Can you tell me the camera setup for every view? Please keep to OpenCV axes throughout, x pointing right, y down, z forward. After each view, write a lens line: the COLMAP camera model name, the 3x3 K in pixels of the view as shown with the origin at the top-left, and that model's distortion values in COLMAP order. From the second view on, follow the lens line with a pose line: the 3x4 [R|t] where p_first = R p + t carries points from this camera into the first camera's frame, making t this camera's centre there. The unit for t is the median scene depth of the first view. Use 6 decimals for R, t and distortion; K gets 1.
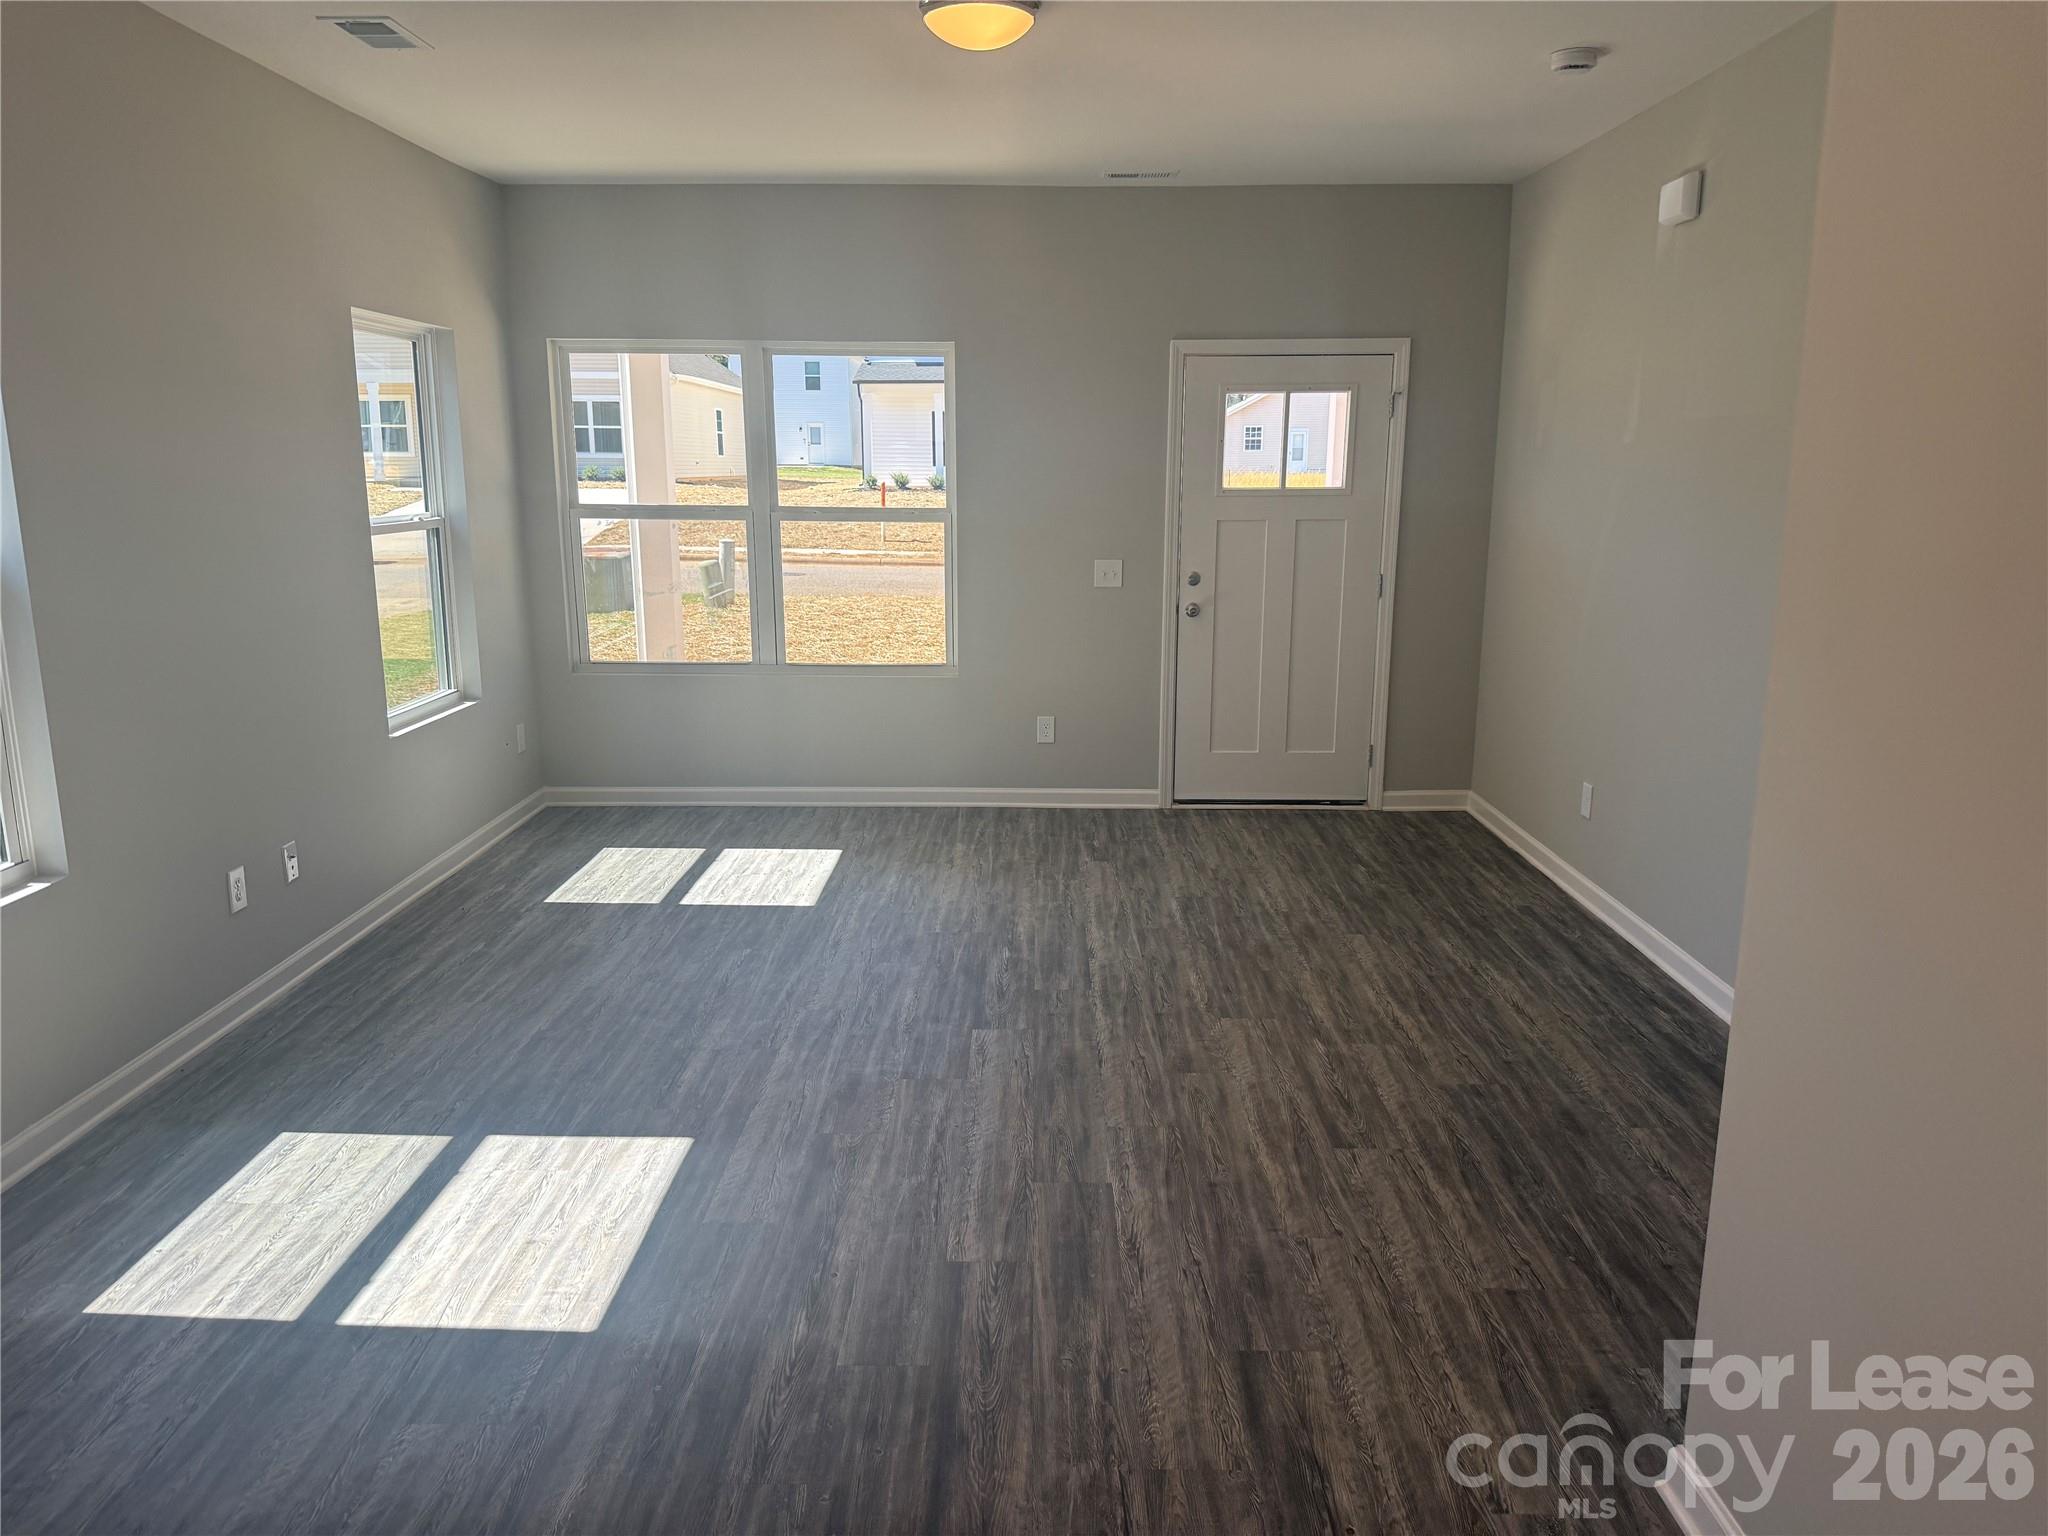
lens RADIAL K [[1442.2, 0, 1065.1], [0, 1442.2, 708.4], [0, 0, 1]] dist [0.228457, -0.305186]
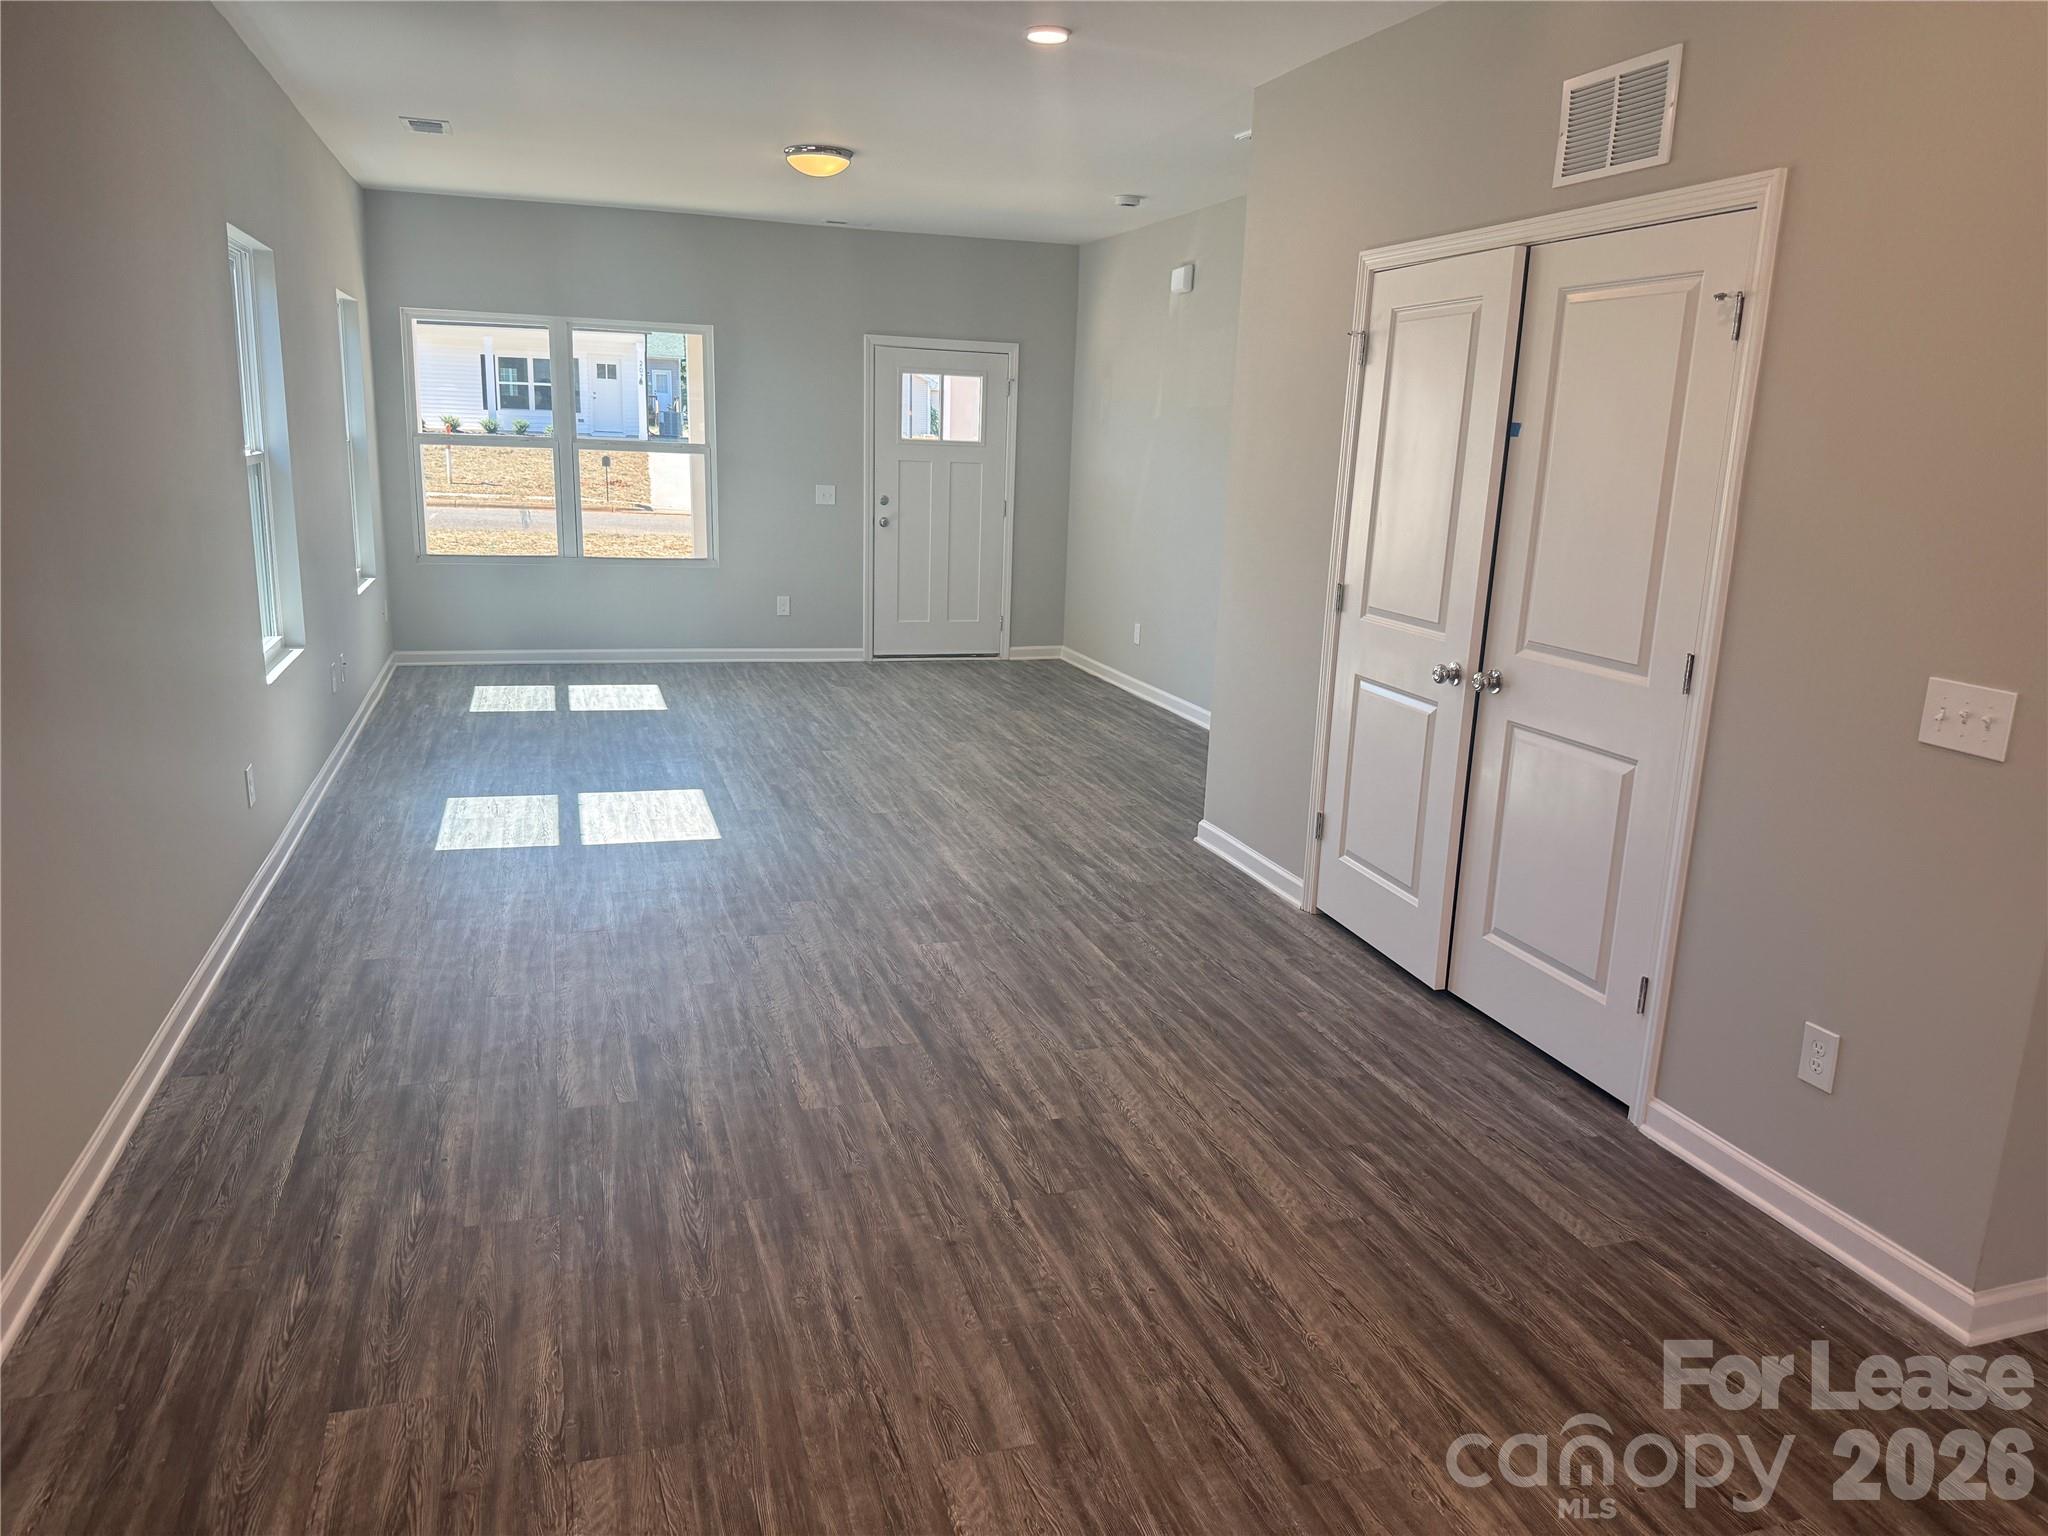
lens RADIAL K [[1431.6, 0, 1024.0], [0, 1431.6, 768.0], [0, 0, 1]] dist [-0.000667, 0.000055]
pose [[0.956217, -0.025044, 0.291586, -0.202751], [0.002662, 0.997035, 0.076904, 0.068055], [-0.292648, -0.072761, 0.953448, -0.428696]]
